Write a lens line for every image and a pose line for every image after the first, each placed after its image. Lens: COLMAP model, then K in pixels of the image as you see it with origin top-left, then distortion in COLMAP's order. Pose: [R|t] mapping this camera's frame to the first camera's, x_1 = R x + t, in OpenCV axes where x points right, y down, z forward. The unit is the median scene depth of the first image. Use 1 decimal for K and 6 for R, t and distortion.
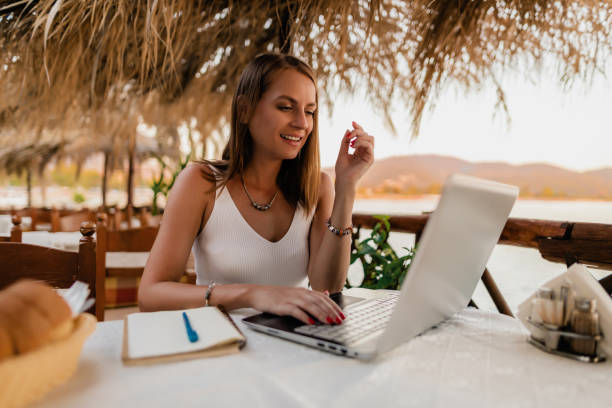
lens RADIAL K [[433.8, 0, 306.4], [0, 433.8, 202.8], [0, 0, 1]] dist [-0.002739, -0.000118]
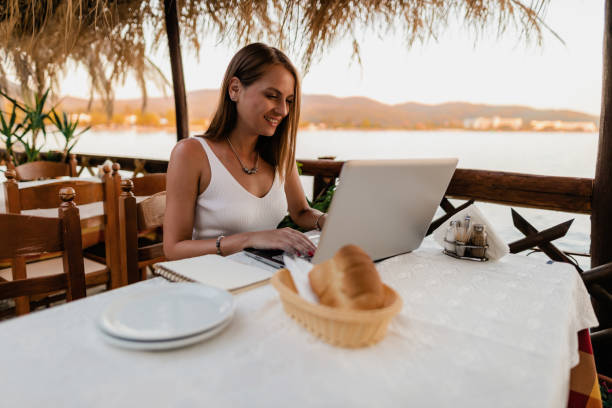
lens RADIAL K [[420.3, 0, 307.3], [0, 420.3, 203.9], [0, 0, 1]] dist [0.001467, 0.000680]
pose [[0.930818, -0.068937, 0.358924, -0.219196], [0.008604, 0.985911, 0.167047, -0.054074], [-0.365383, -0.152402, 0.918297, -0.094172]]
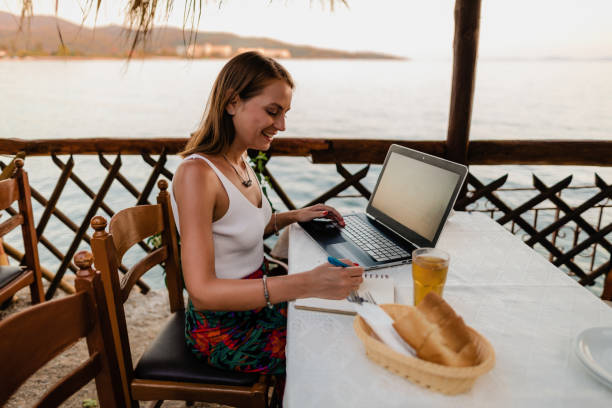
lens RADIAL K [[426.0, 0, 305.4], [0, 426.0, 203.1], [0, 0, 1]] dist [-0.000403, 0.002711]
pose [[0.532899, -0.286040, 0.796367, -0.585026], [0.017971, 0.944746, 0.327309, -0.191470], [-0.845988, -0.160111, 0.508595, 0.177563]]
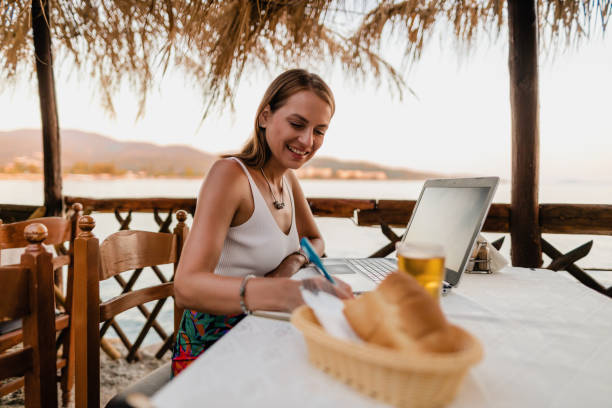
lens RADIAL K [[422.4, 0, 306.2], [0, 422.4, 202.9], [0, 0, 1]] dist [-0.001902, -0.000244]
pose [[0.707142, -0.046083, 0.705568, -0.453807], [0.010569, 0.998451, 0.054620, -0.018821], [-0.706992, -0.031167, 0.706534, 0.103569]]
